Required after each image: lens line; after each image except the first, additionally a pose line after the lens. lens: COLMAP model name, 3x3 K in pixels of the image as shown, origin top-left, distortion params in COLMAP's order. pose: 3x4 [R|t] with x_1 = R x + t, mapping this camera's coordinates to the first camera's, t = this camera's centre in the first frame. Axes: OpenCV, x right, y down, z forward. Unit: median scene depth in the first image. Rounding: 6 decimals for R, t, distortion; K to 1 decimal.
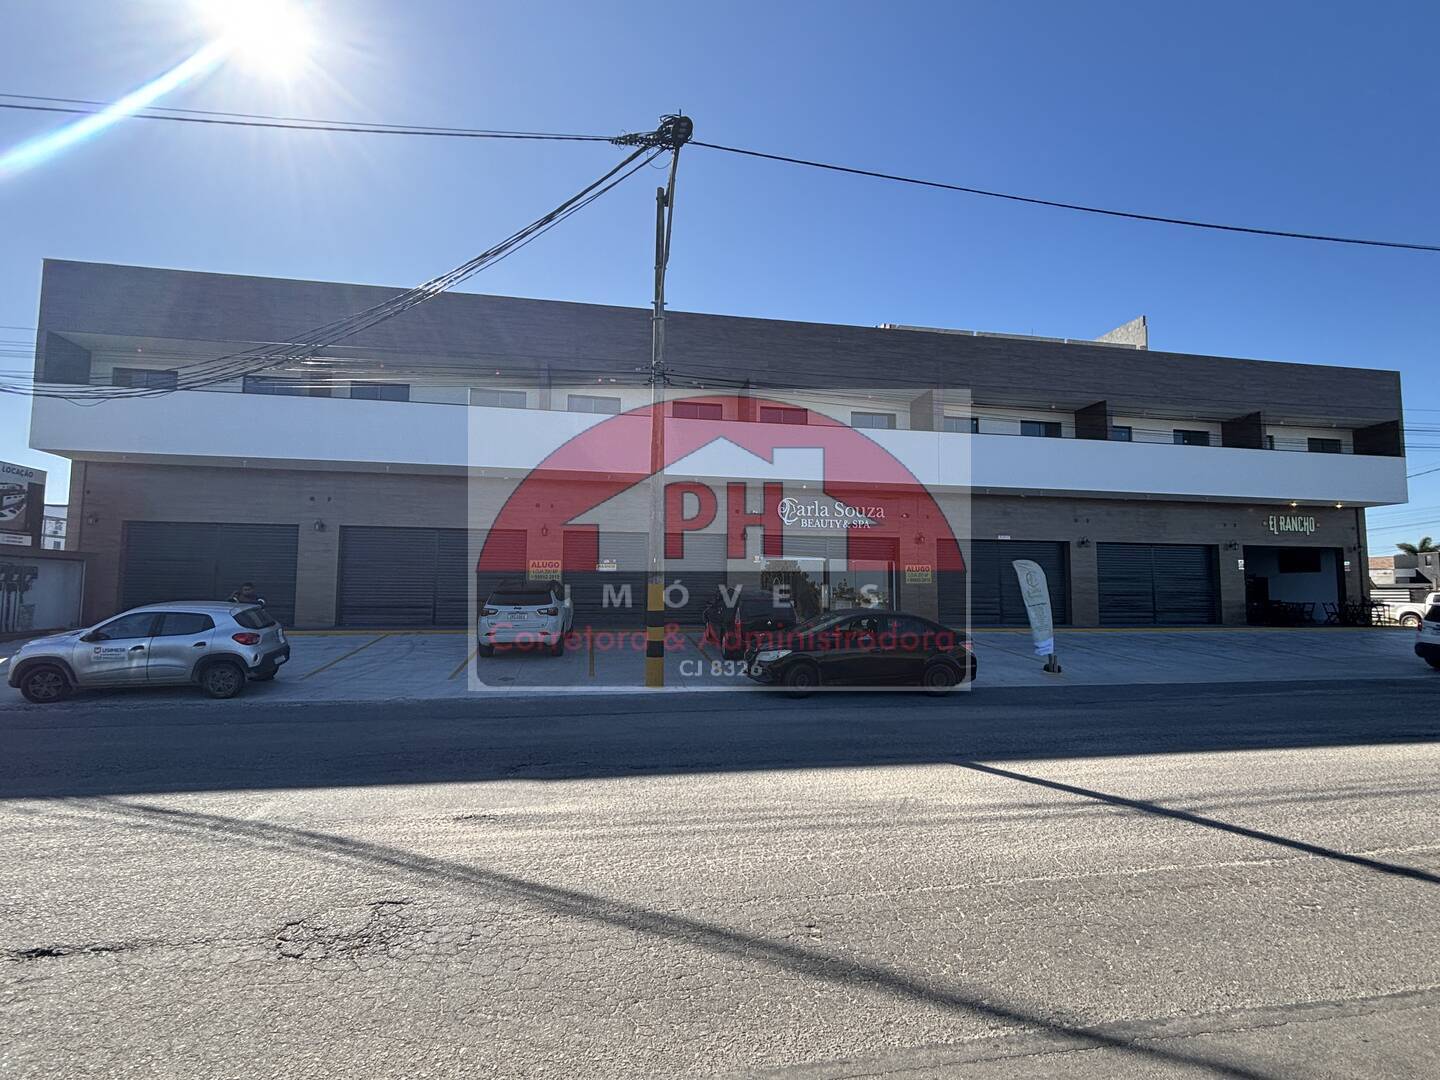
lens RADIAL K [[662.5, 0, 720.0], [0, 662.5, 540.0], [0, 0, 1]] dist [-0.002125, -0.000080]
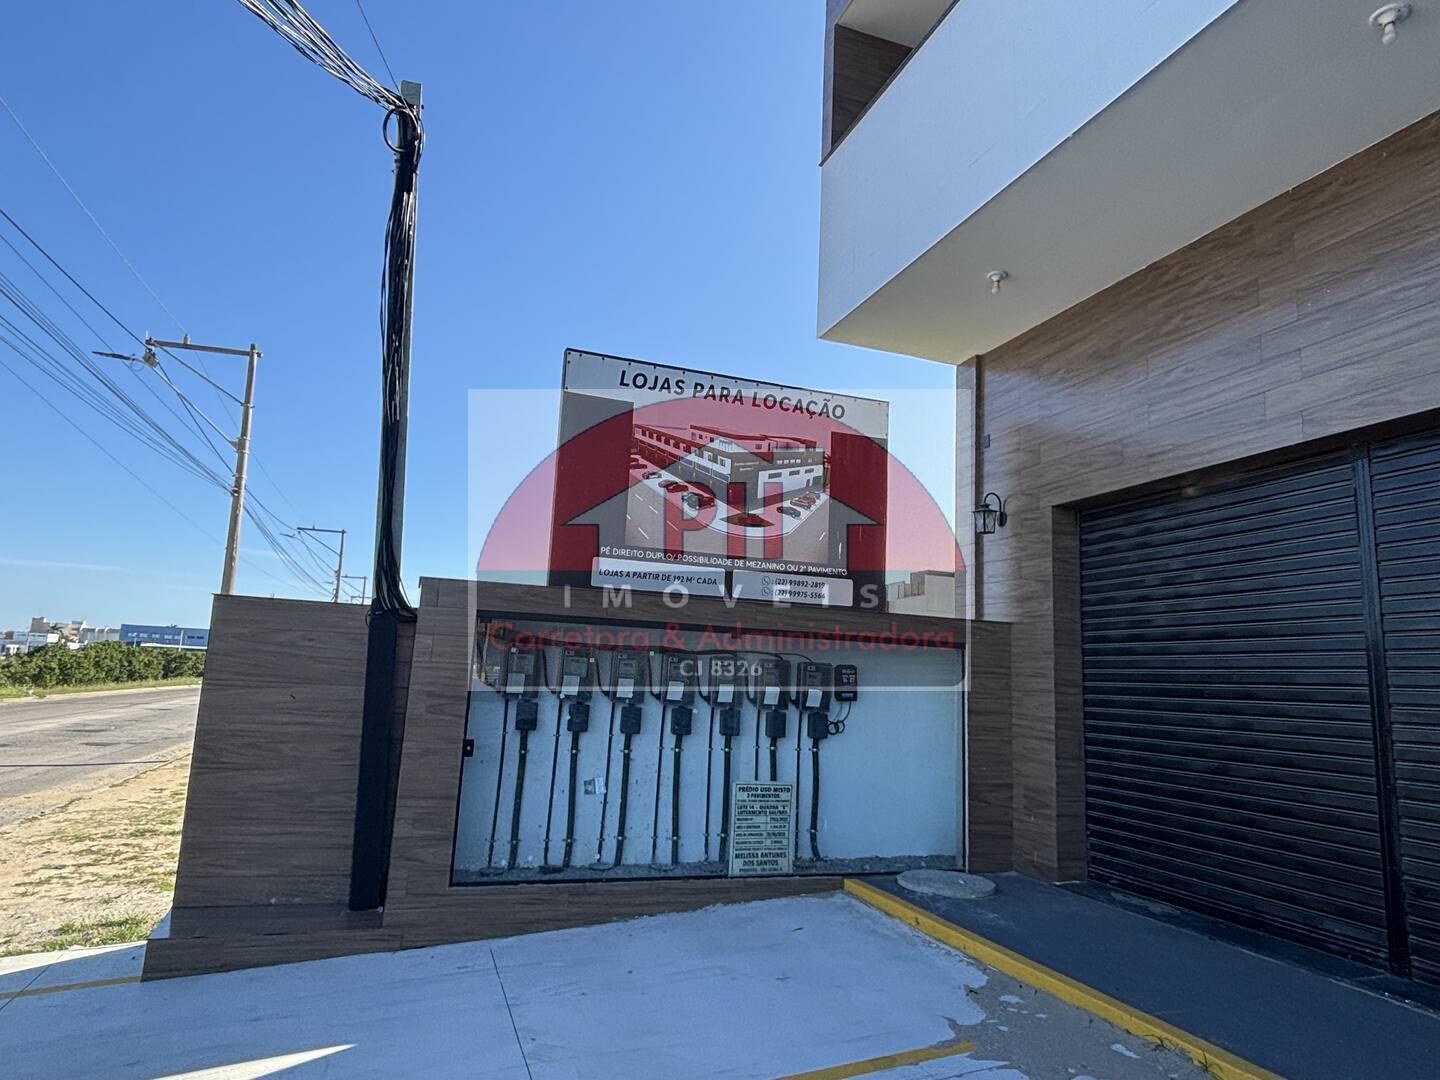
lens RADIAL K [[880.7, 0, 720.0], [0, 880.7, 540.0], [0, 0, 1]] dist [0.000512, 0.000011]
pose [[0.155332, -0.156603, -0.975370, -0.362663], [0.027858, 0.987656, -0.154139, 0.027612], [0.987469, -0.003229, 0.157777, 0.530122]]
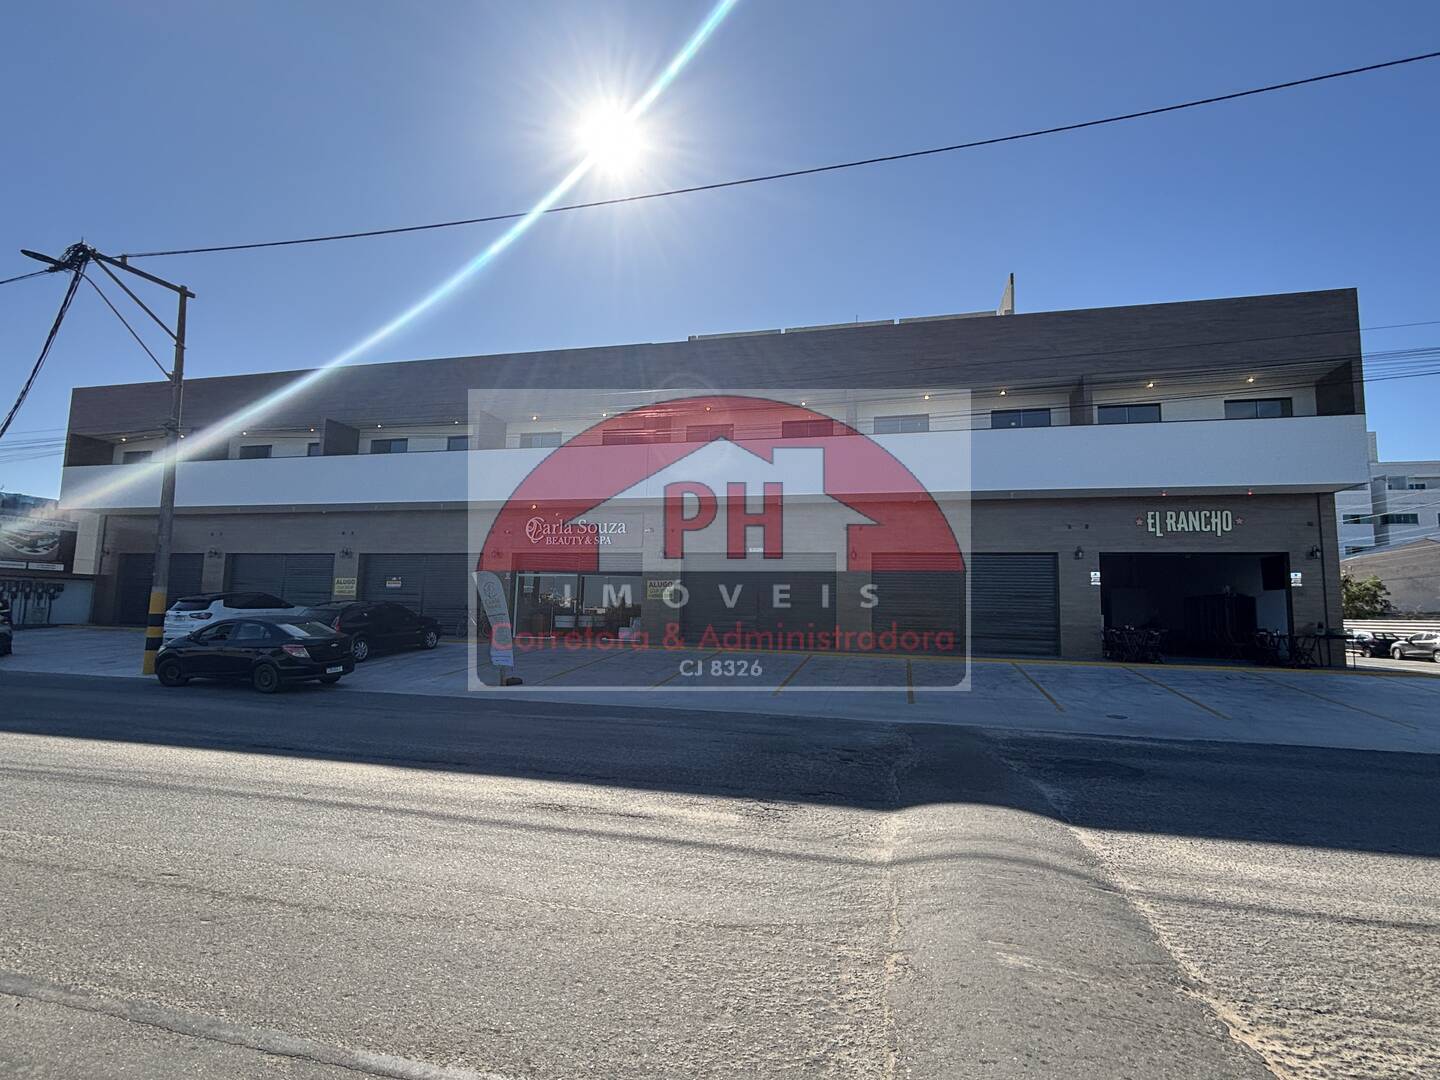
lens RADIAL K [[662.5, 0, 720.0], [0, 662.5, 540.0], [0, 0, 1]] dist [-0.002125, -0.000080]
pose [[0.914295, -0.030461, -0.403902, 0.634873], [0.017045, 0.999178, -0.036770, 0.012762], [0.404690, 0.026734, 0.914063, 0.120329]]
